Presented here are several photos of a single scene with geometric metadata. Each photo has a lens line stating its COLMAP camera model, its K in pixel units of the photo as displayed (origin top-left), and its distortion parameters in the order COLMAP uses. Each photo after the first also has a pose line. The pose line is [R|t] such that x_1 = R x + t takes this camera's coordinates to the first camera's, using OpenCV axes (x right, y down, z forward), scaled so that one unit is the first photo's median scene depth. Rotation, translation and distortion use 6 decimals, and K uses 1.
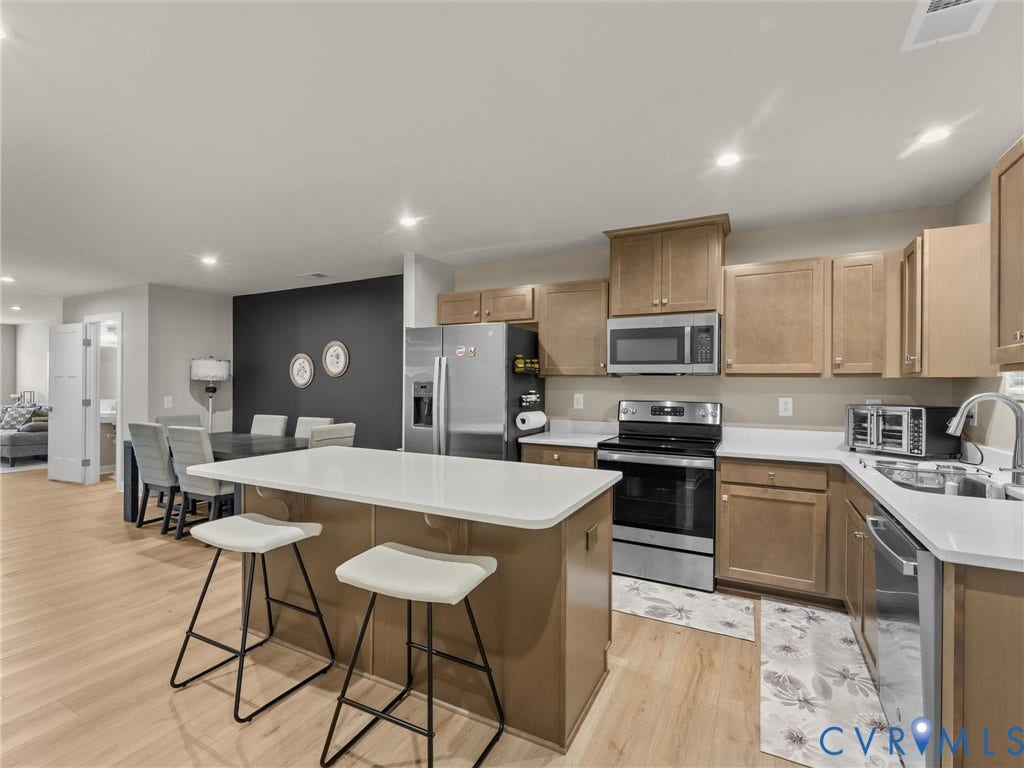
lens RADIAL K [[478.8, 0, 506.5], [0, 478.8, 385.8], [0, 0, 1]] dist [-0.002387, -0.000444]
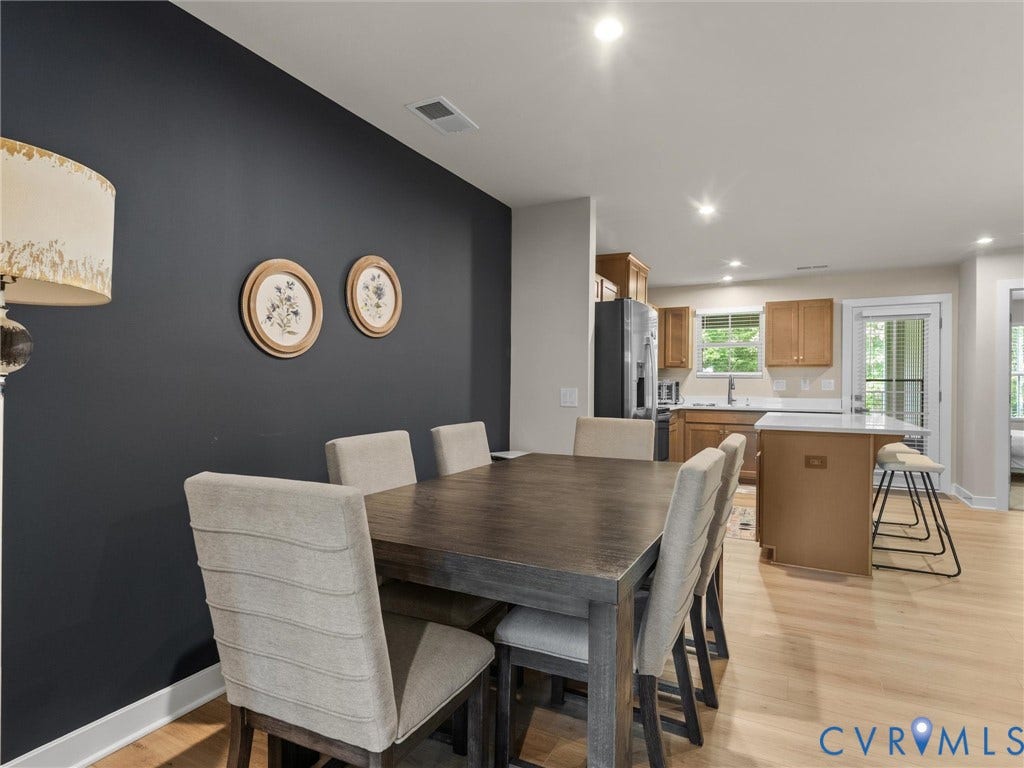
lens RADIAL K [[558.8, 0, 504.4], [0, 558.8, 386.5], [0, 0, 1]] dist [-0.001580, -0.000633]
pose [[0.000644, -0.010396, 0.999946, -1.342623], [-0.003273, 0.999941, 0.010398, 0.033084], [-0.999994, -0.003280, 0.000610, 1.343742]]
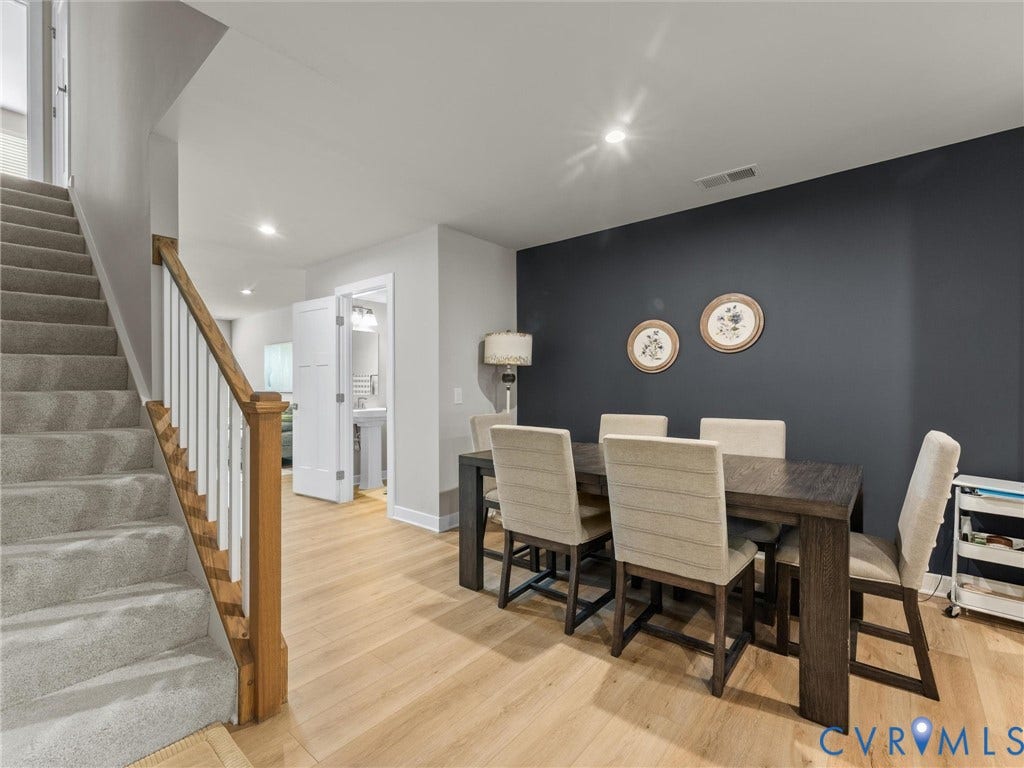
lens RADIAL K [[462.5, 0, 509.0], [0, 462.5, 386.2], [0, 0, 1]] dist [0.000176, -0.000058]
pose [[0.978622, -0.009261, -0.205459, -0.785932], [0.008583, 0.999954, -0.004193, 0.037763], [0.205489, 0.002340, 0.978657, 0.552941]]
